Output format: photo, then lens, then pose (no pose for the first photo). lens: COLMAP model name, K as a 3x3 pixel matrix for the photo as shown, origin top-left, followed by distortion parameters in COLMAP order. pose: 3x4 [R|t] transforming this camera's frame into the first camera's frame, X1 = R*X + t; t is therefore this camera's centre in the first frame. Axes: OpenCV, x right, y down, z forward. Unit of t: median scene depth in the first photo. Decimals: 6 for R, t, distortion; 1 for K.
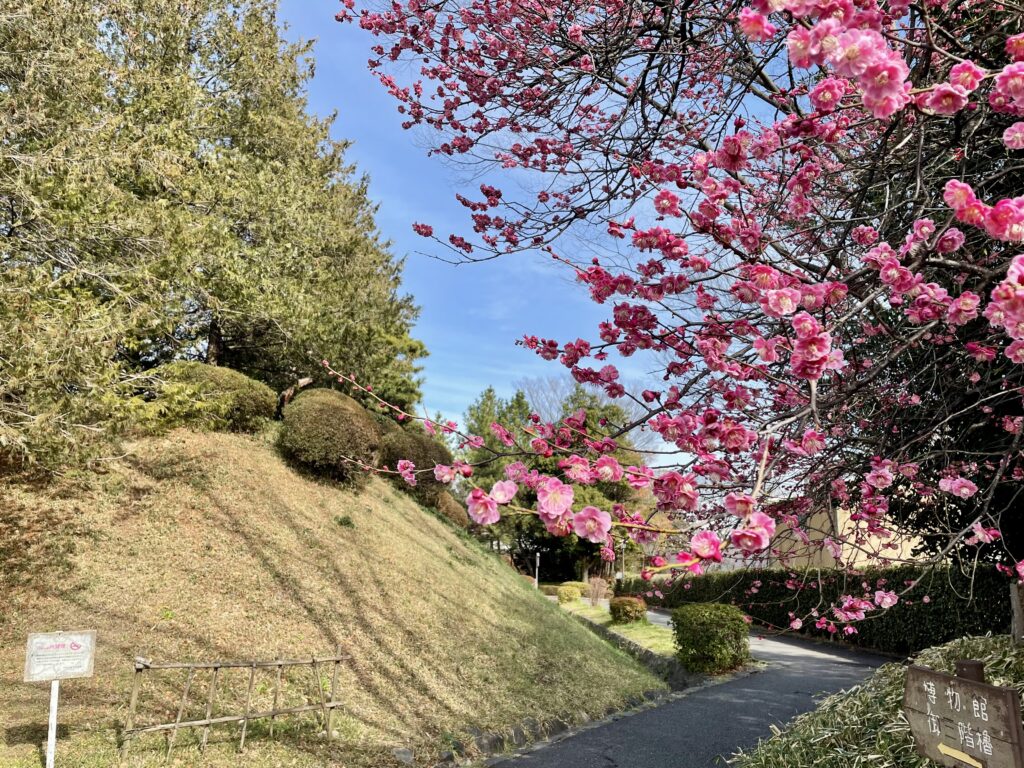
lens RADIAL K [[767.8, 0, 512.0], [0, 767.8, 384.0], [0, 0, 1]] dist [0.084642, -0.000021]
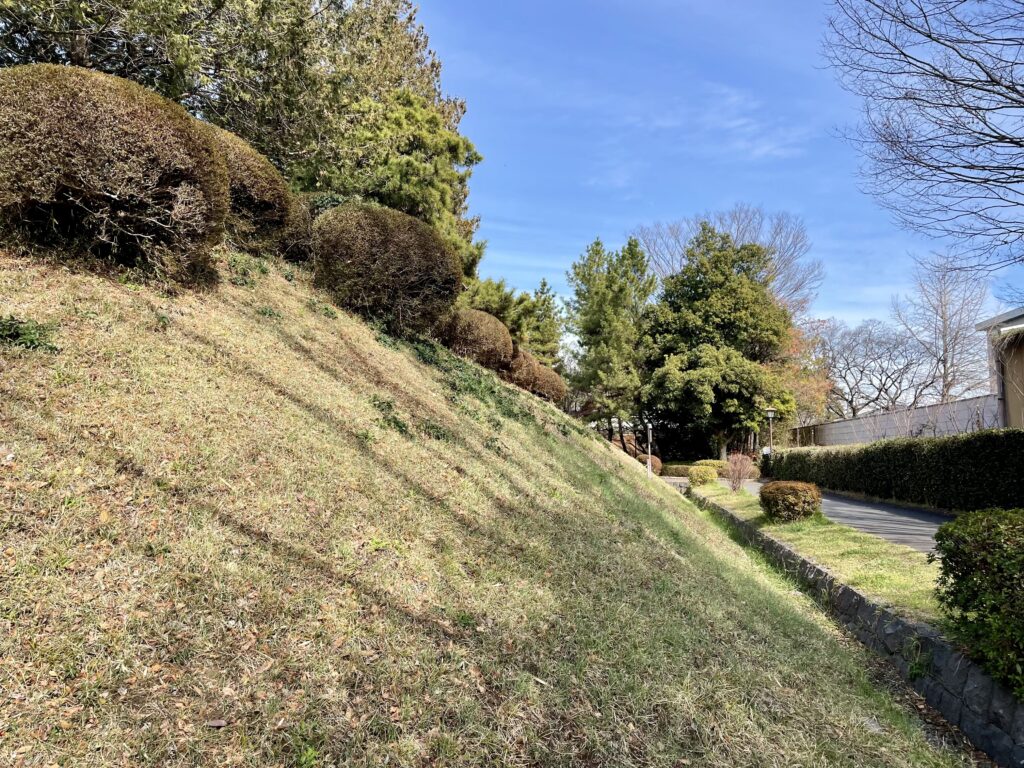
lens RADIAL K [[767.8, 0, 512.0], [0, 767.8, 384.0], [0, 0, 1]] dist [0.084642, -0.000021]
pose [[0.983601, -0.057026, -0.171103, 0.019556], [0.081603, 0.986749, 0.140239, 0.044276], [0.160838, -0.151902, 0.975221, 0.178622]]
